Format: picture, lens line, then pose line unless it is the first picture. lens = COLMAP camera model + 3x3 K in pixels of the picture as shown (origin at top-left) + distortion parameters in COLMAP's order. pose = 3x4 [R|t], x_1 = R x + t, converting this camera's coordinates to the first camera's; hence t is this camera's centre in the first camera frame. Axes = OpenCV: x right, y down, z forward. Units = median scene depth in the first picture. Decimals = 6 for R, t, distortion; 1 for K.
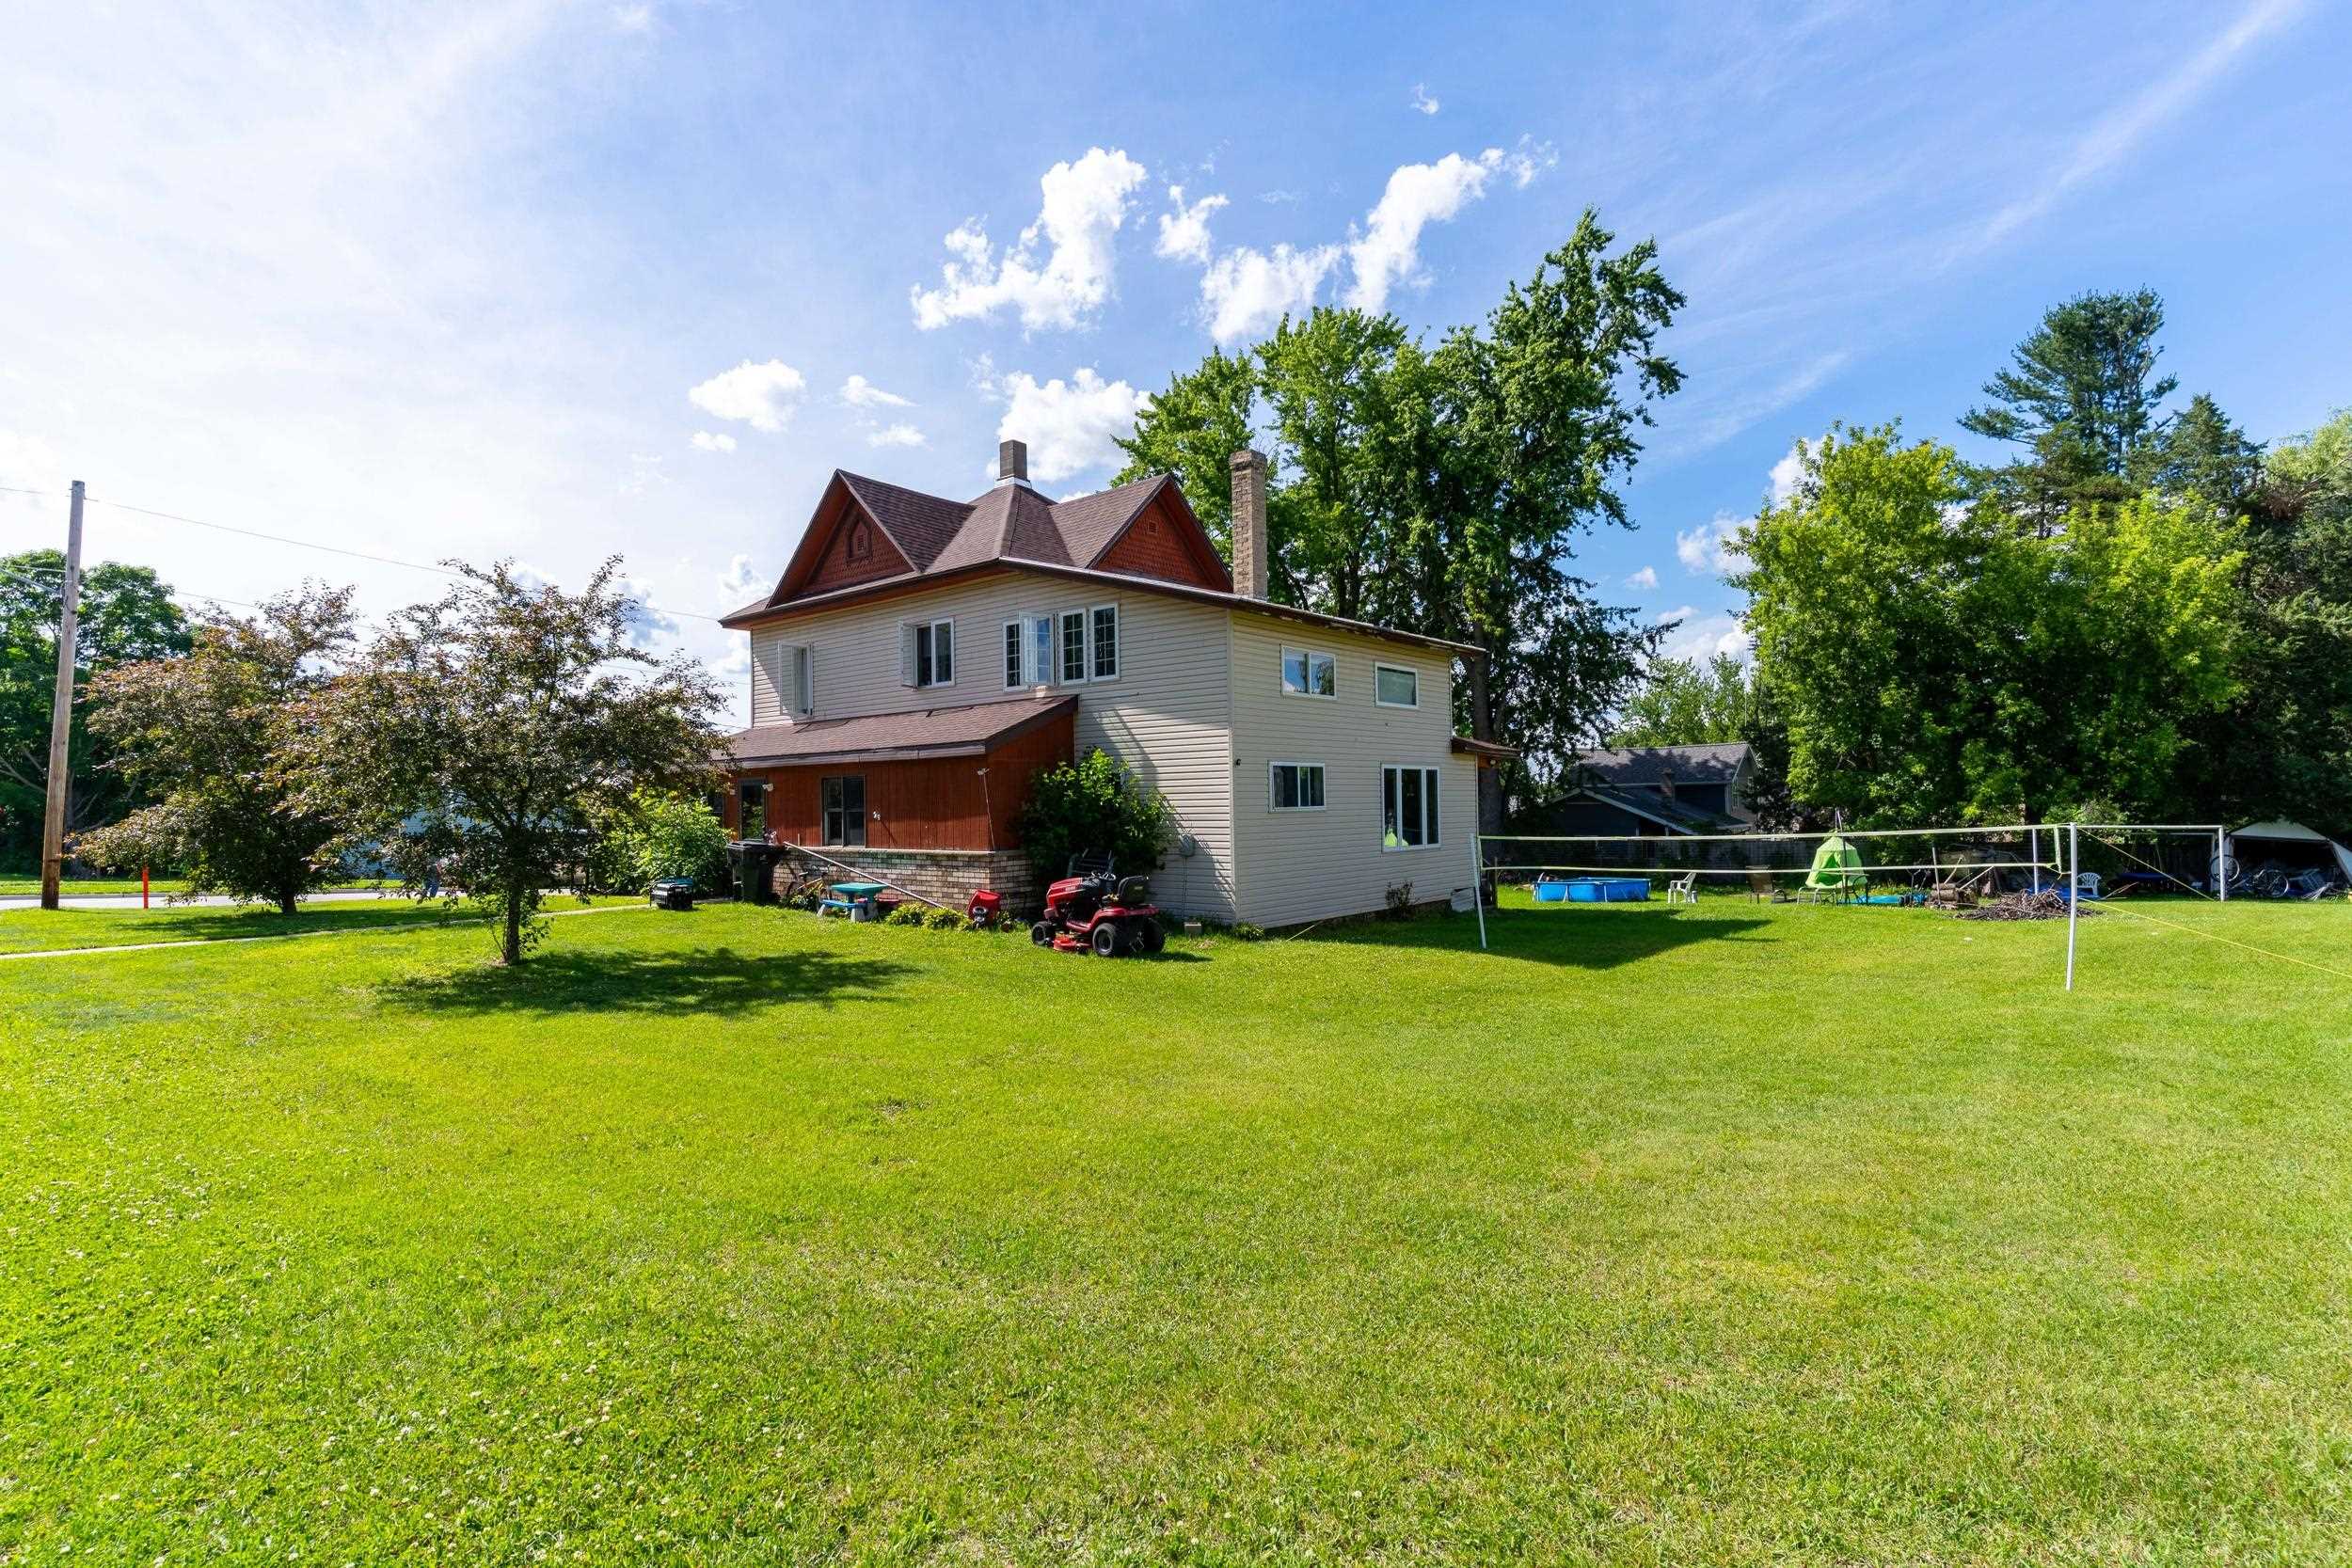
lens RADIAL K [[1142.0, 0, 1176.0], [0, 1142.0, 784.0], [0, 0, 1]] dist [-0.016698, 0.001078]
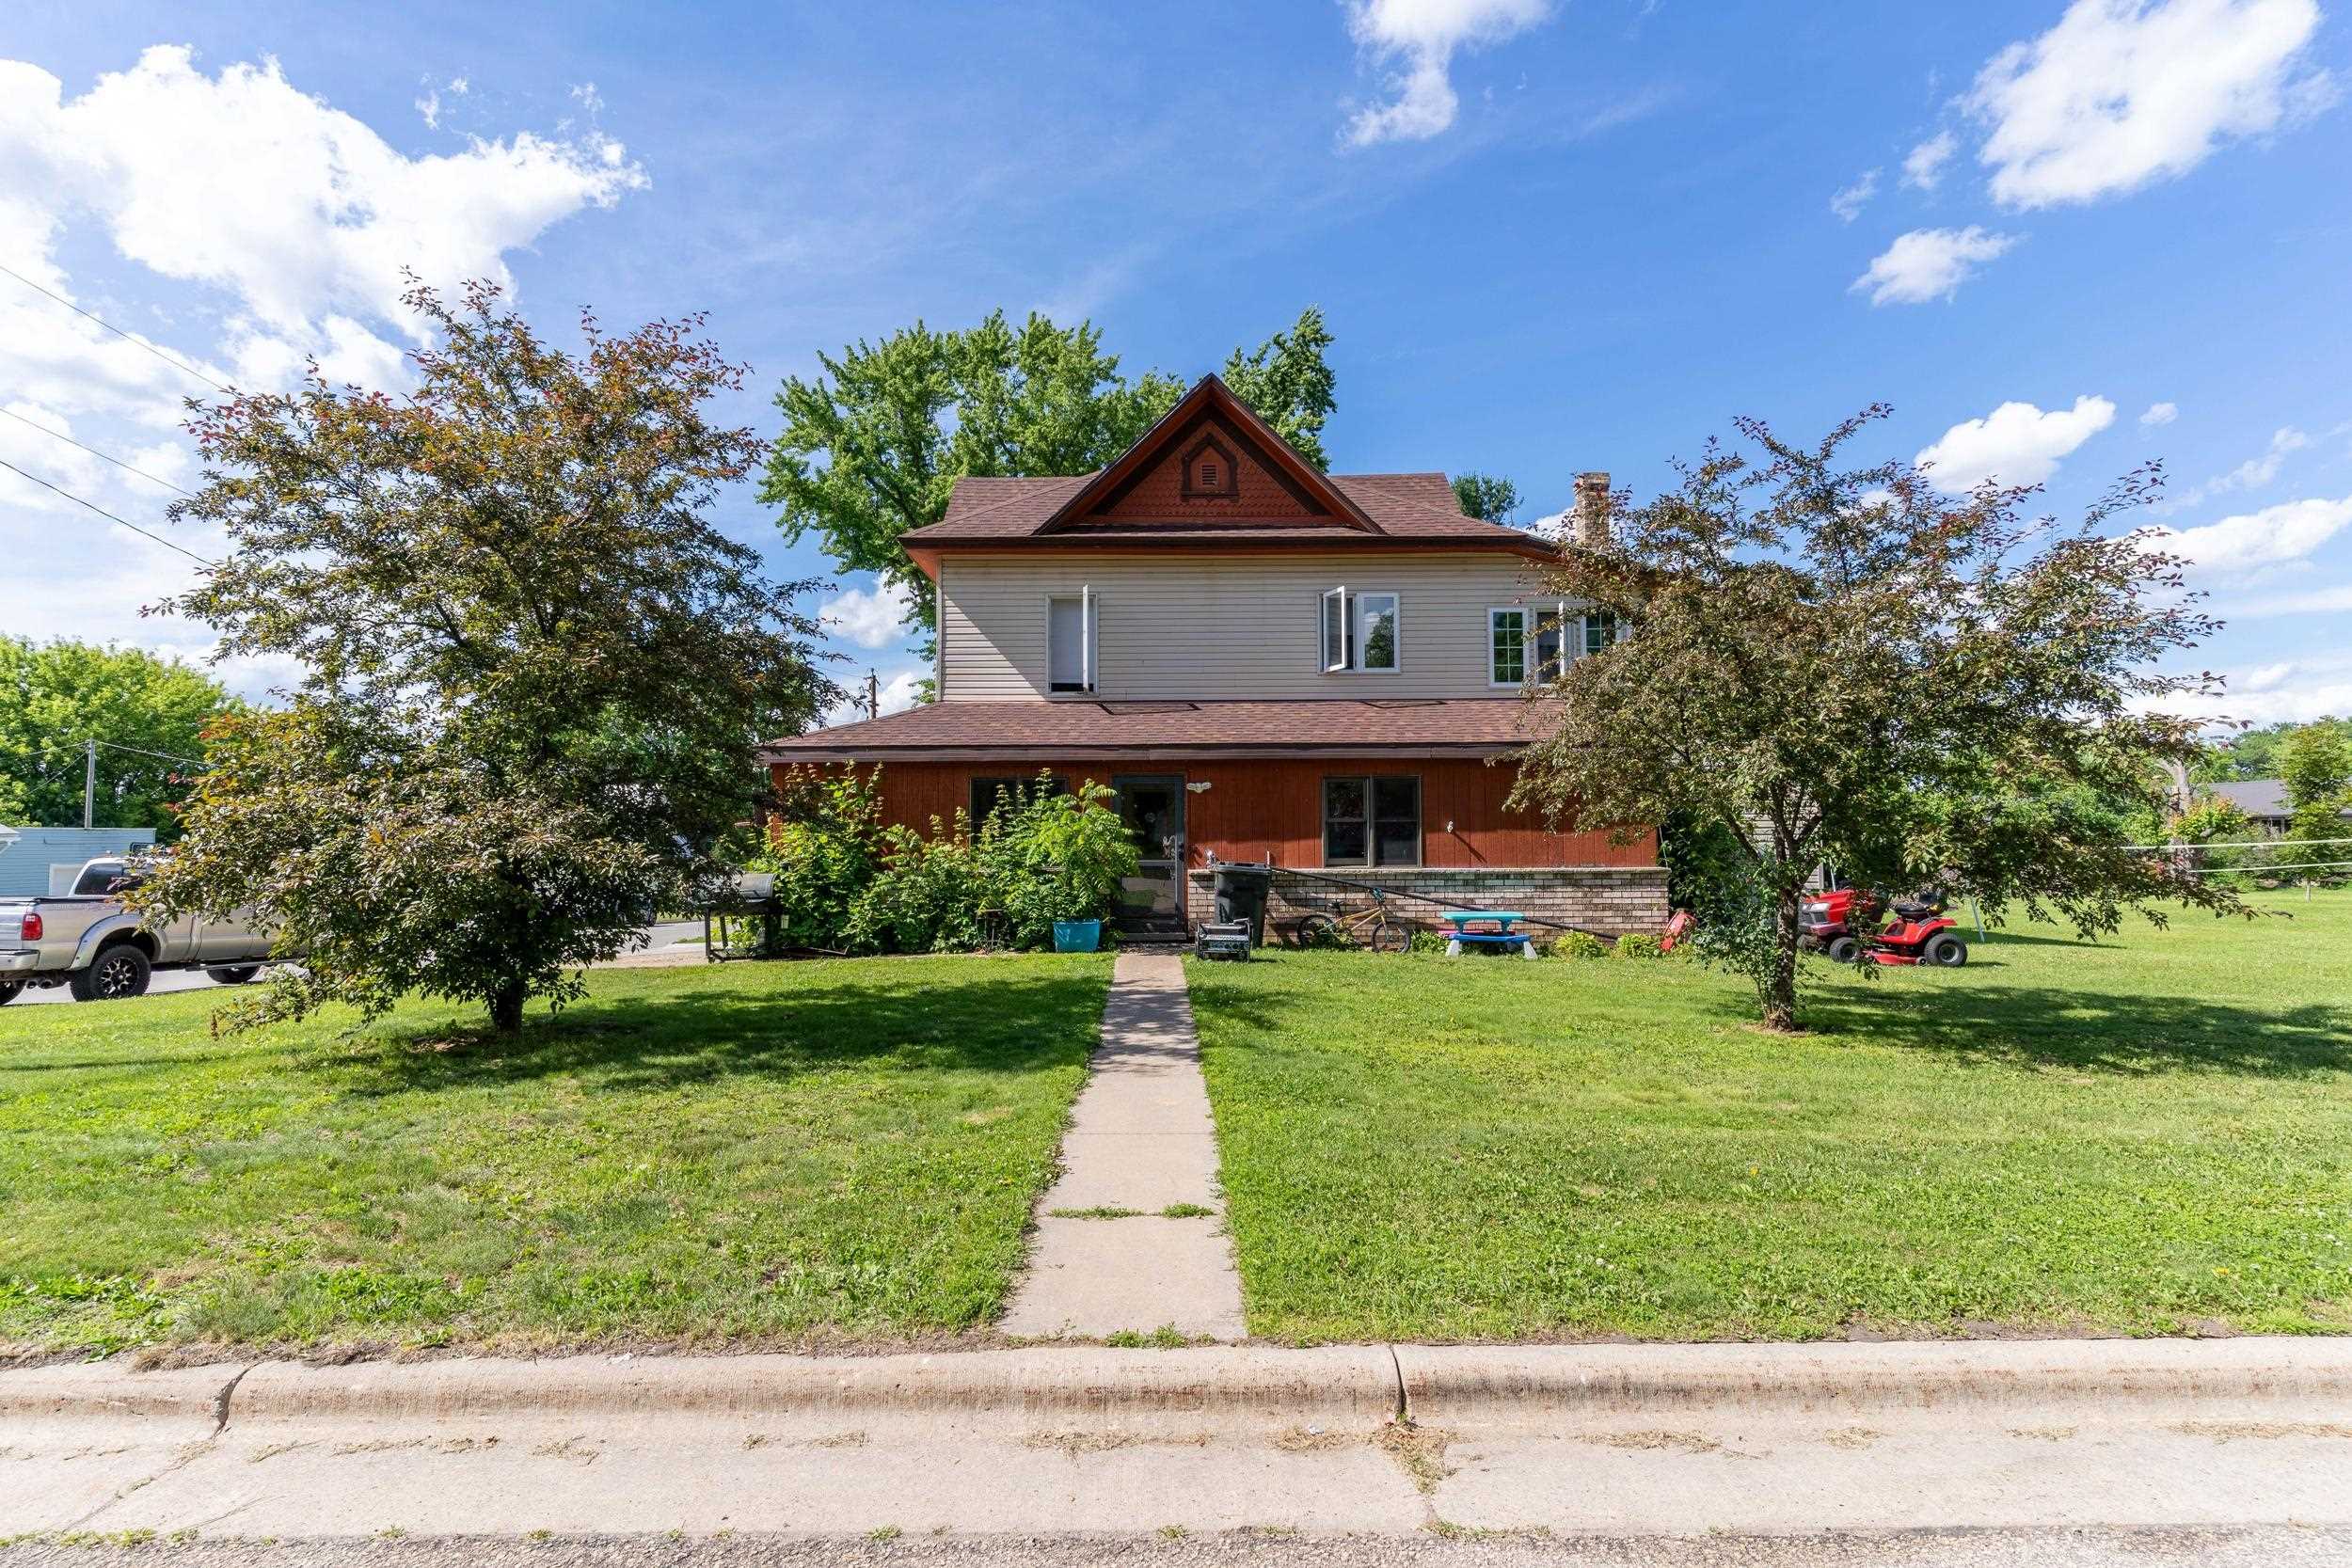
lens RADIAL K [[1123.6, 0, 1176.0], [0, 1123.6, 784.0], [0, 0, 1]] dist [-0.002187, -0.000146]
pose [[0.759427, 0.043785, 0.649117, -0.877876], [-0.020456, 0.998846, -0.043443, 0.034152], [-0.650271, 0.019714, 0.759447, 0.494908]]
